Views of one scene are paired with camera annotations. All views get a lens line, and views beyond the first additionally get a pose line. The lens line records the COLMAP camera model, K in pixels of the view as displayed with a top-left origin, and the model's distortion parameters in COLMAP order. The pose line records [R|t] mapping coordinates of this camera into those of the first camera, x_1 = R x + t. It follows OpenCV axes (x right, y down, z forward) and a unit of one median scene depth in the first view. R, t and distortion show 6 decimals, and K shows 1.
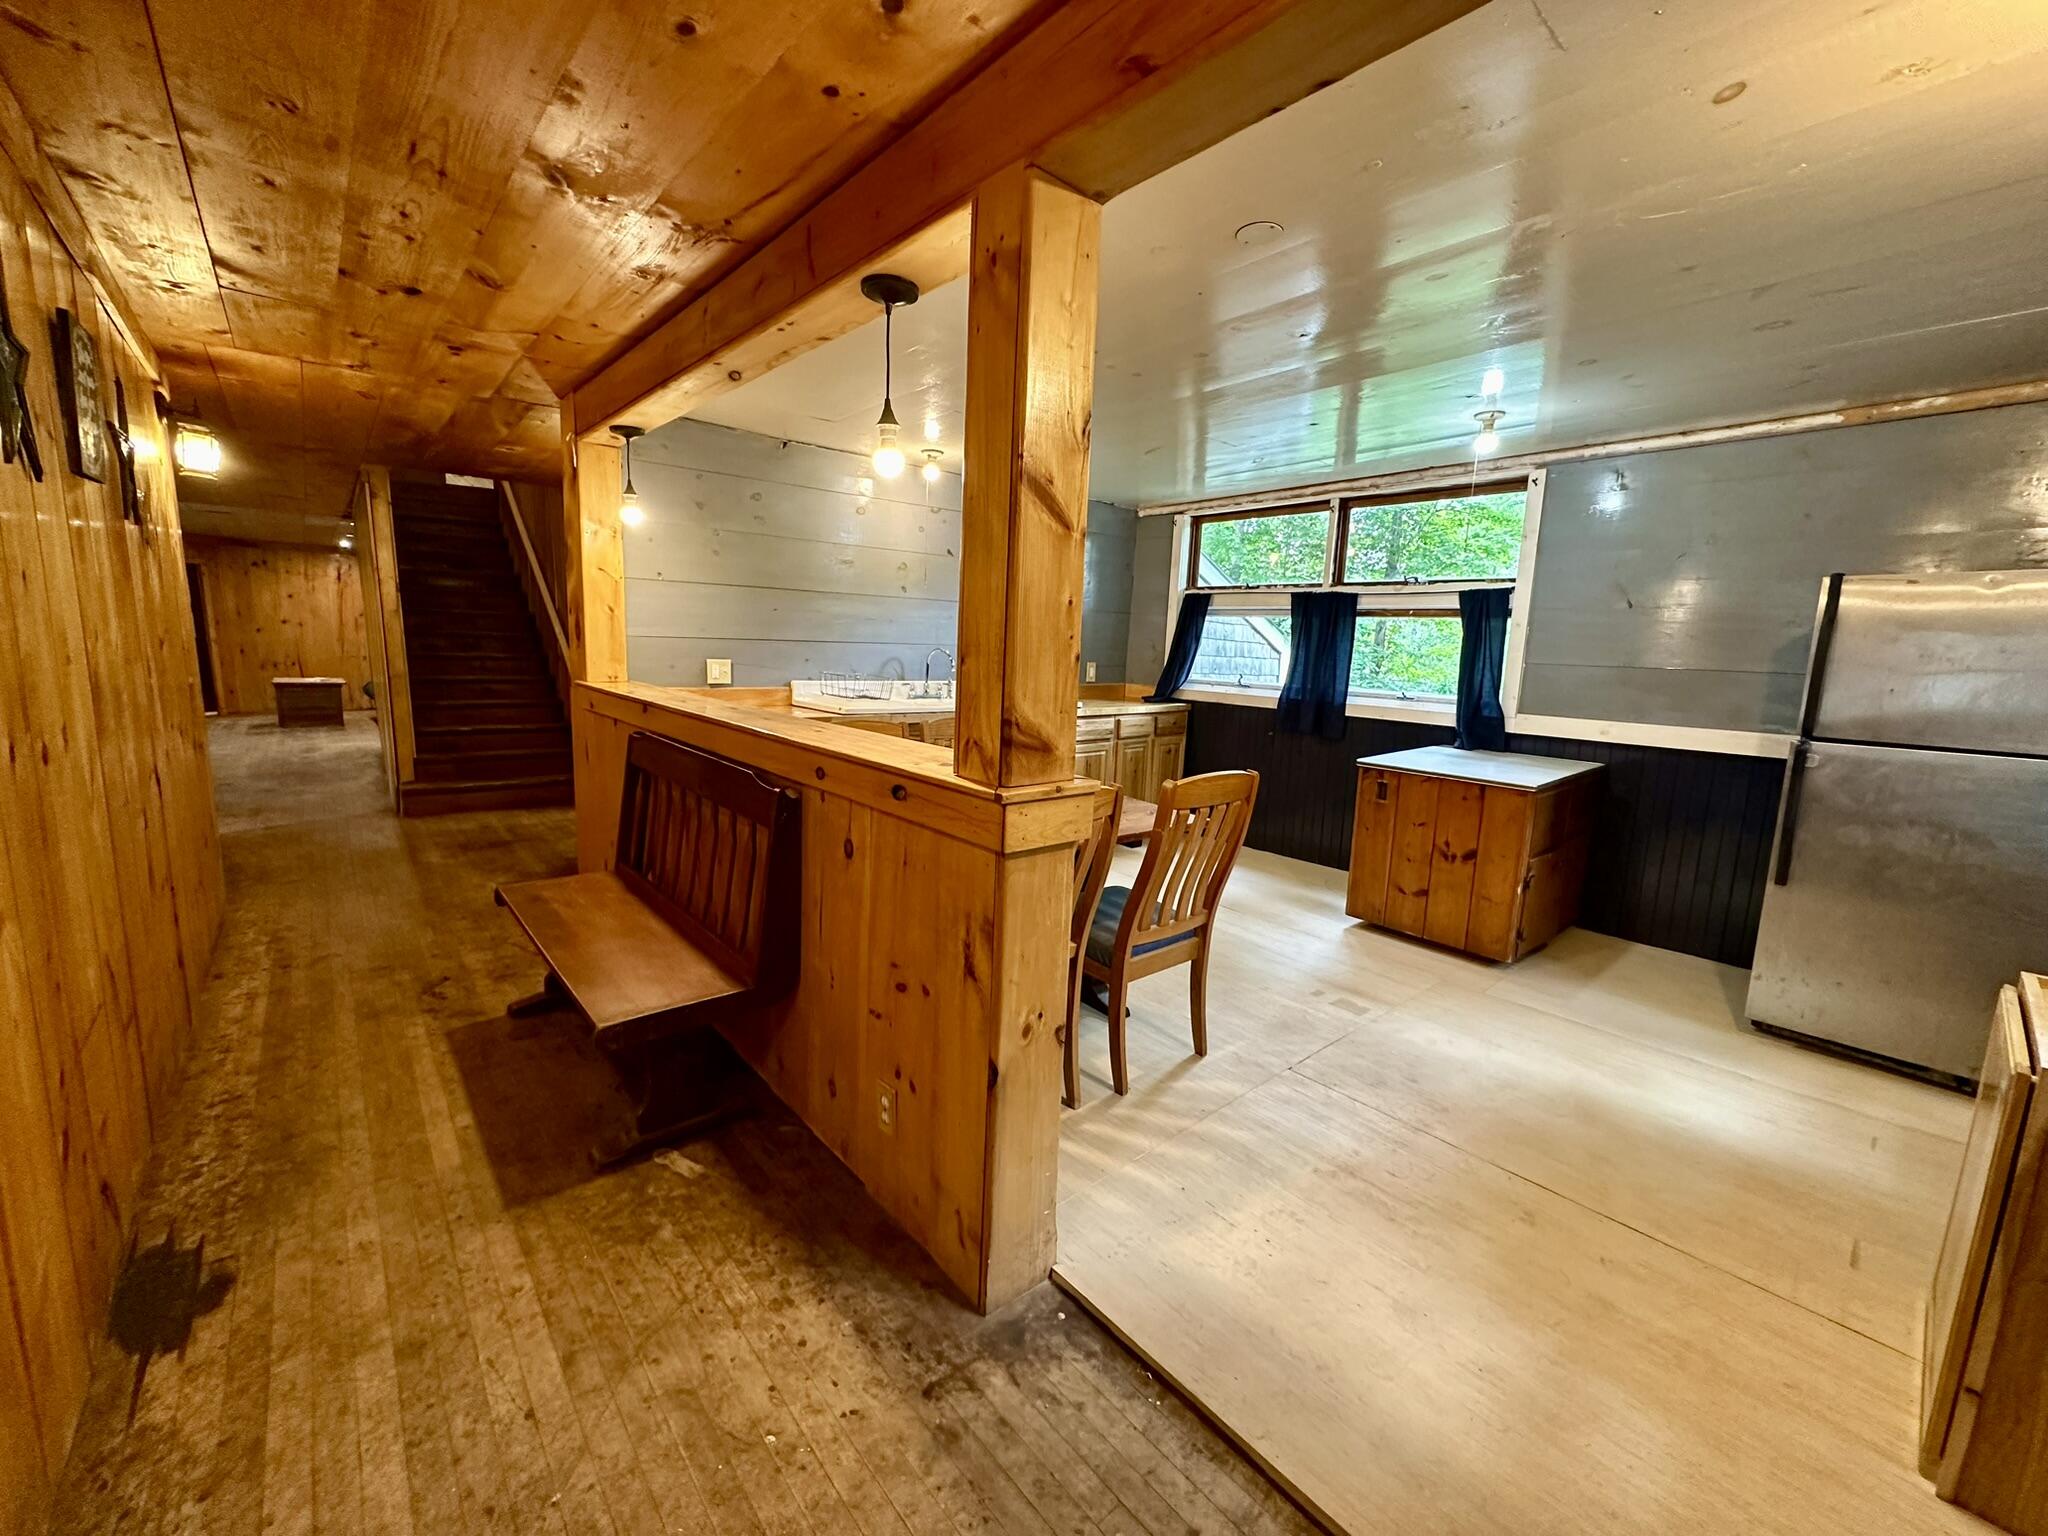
lens RADIAL K [[810.9, 0, 1021.5], [0, 810.9, 767.8], [0, 0, 1]] dist [-0.003969, 0.000193]
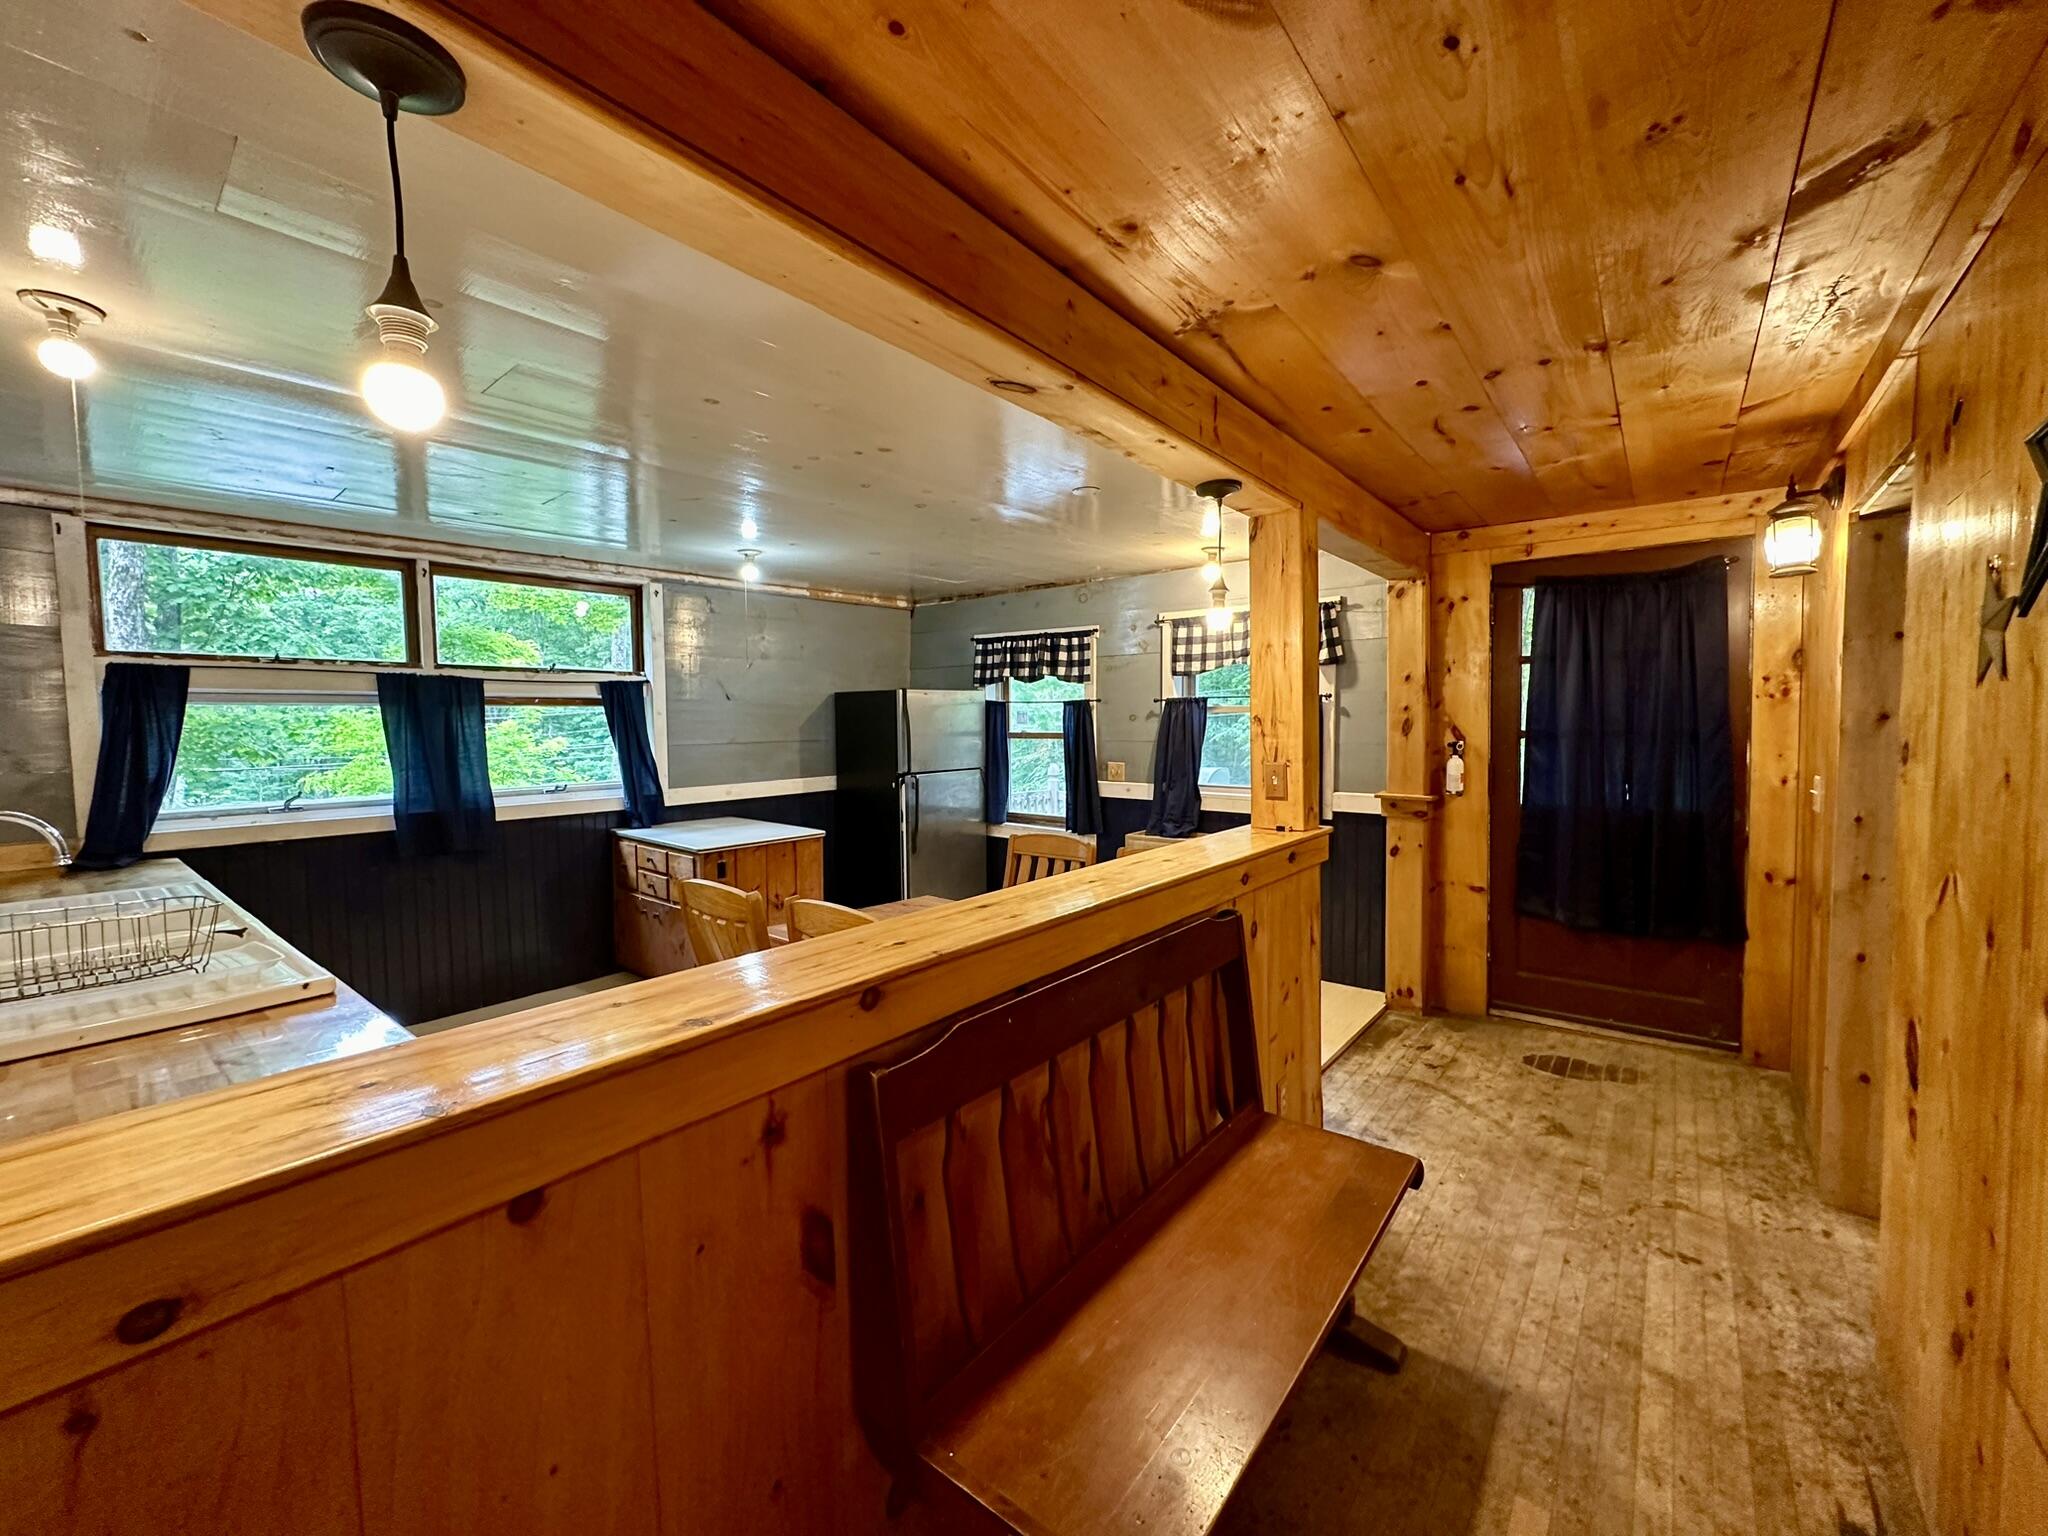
lens RADIAL K [[810.9, 0, 1021.5], [0, 810.9, 767.8], [0, 0, 1]] dist [-0.003969, 0.000193]
pose [[-0.176576, -0.090928, 0.980078, -0.593609], [0.157649, 0.980257, 0.119347, -0.151354], [-0.971580, 0.175582, -0.158755, 0.670159]]
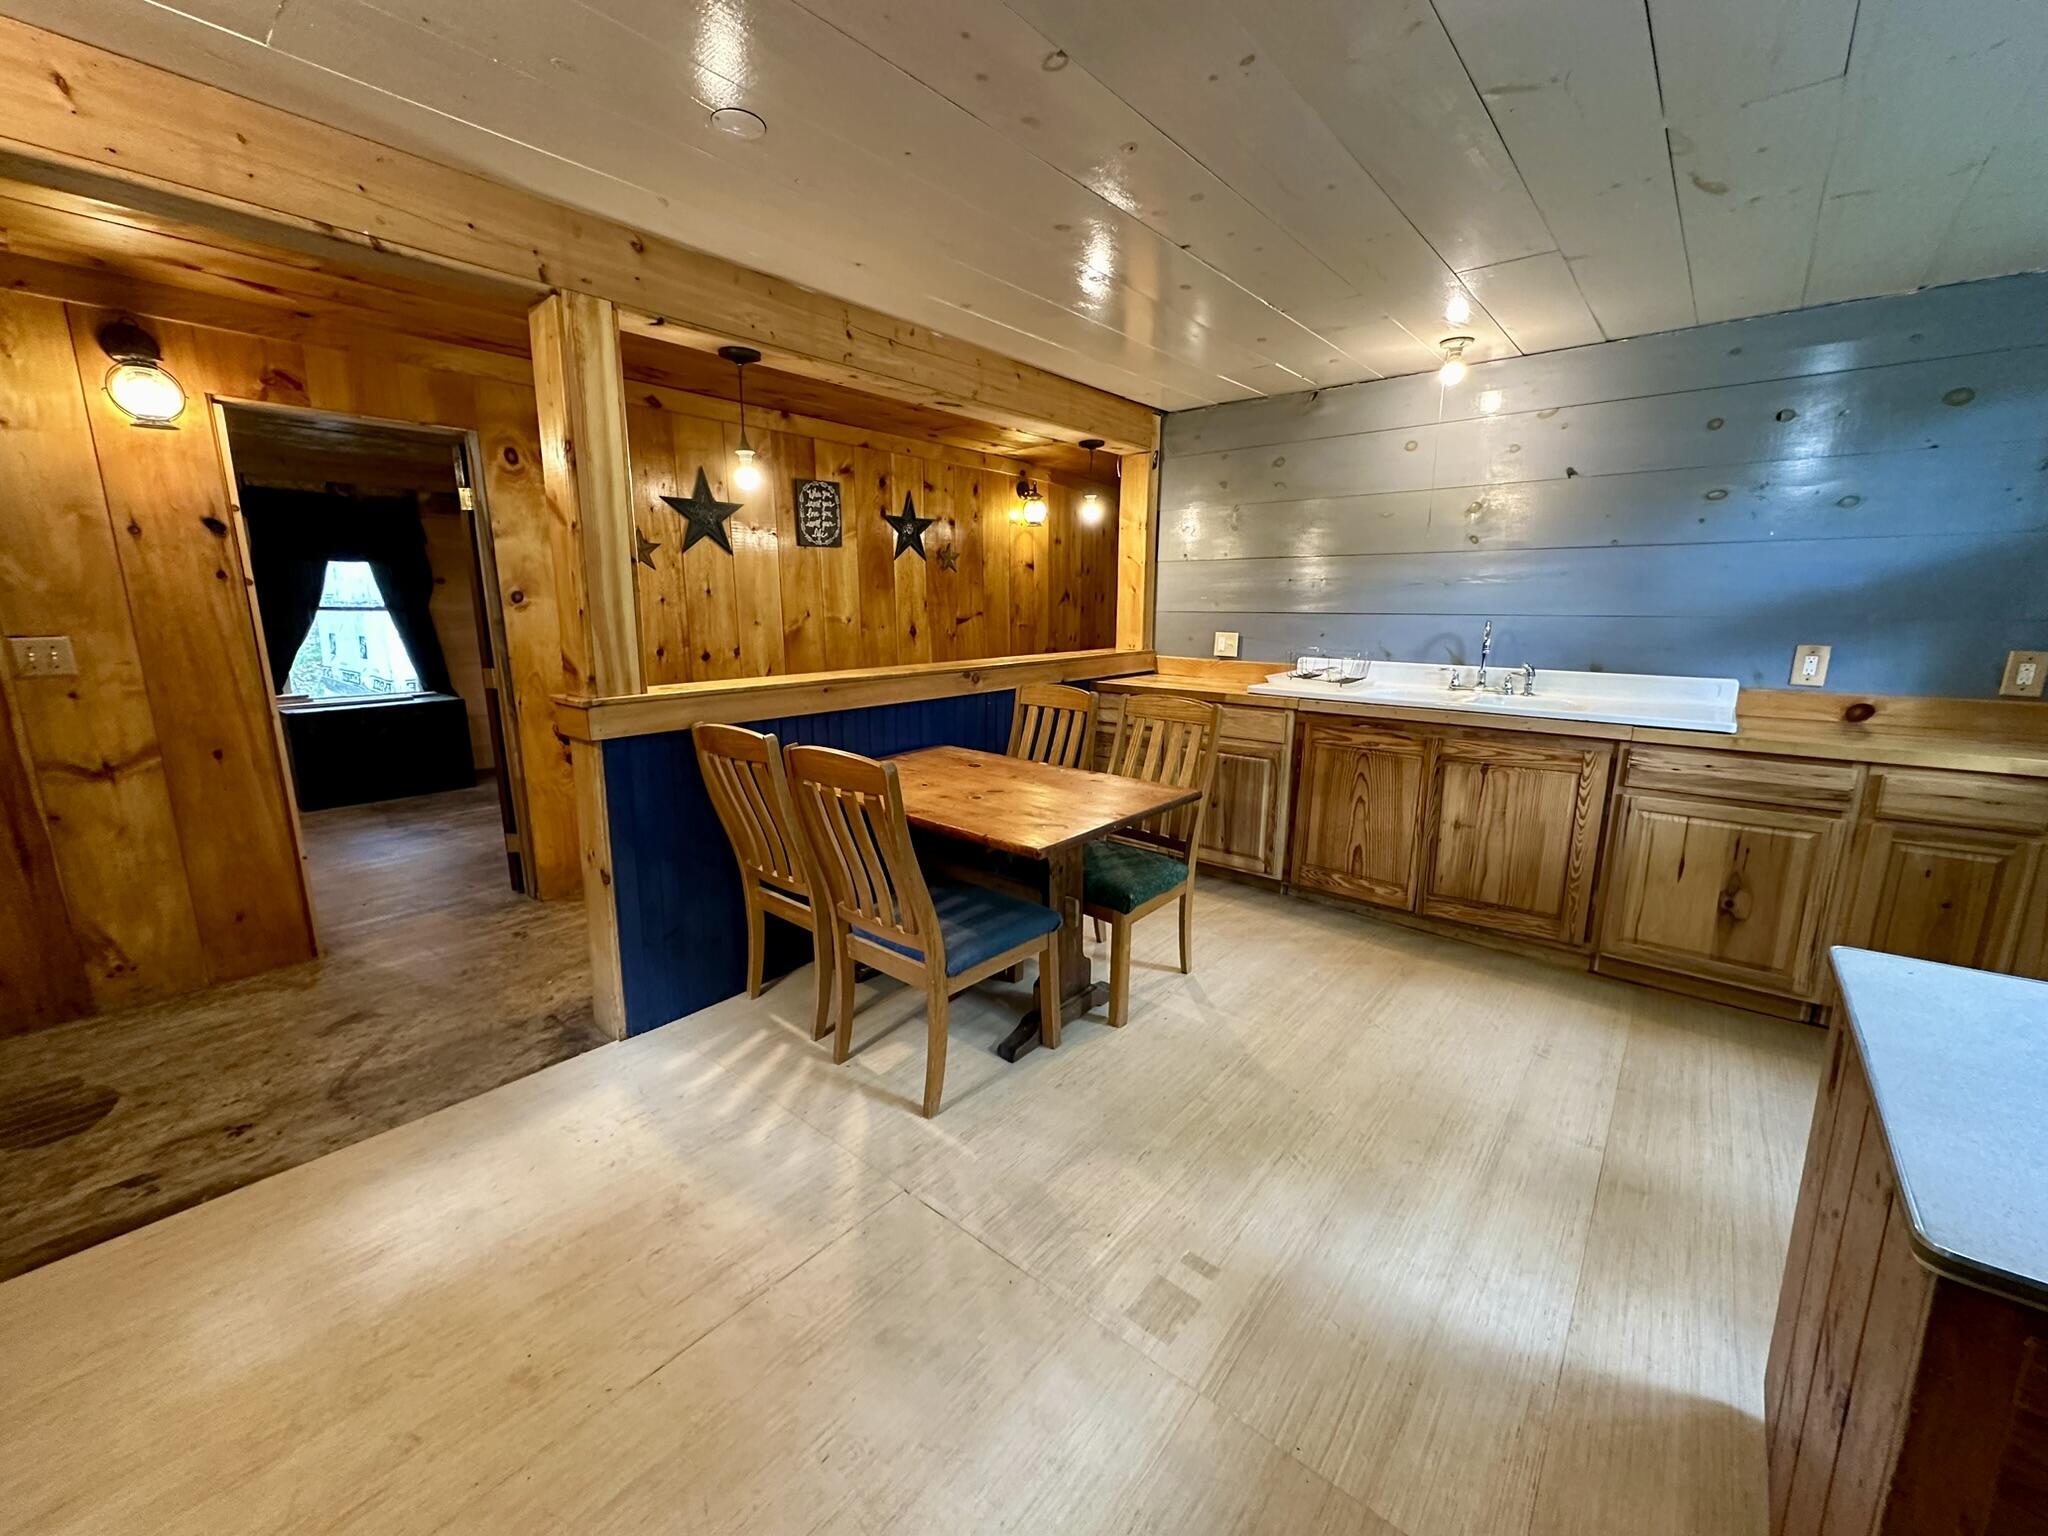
lens RADIAL K [[810.9, 0, 1021.5], [0, 810.9, 767.8], [0, 0, 1]] dist [-0.003969, 0.000193]
pose [[0.156077, 0.162304, -0.974319, 0.592909], [-0.150736, 0.978767, 0.138899, -0.066003], [0.976176, 0.125186, 0.177228, 0.558472]]
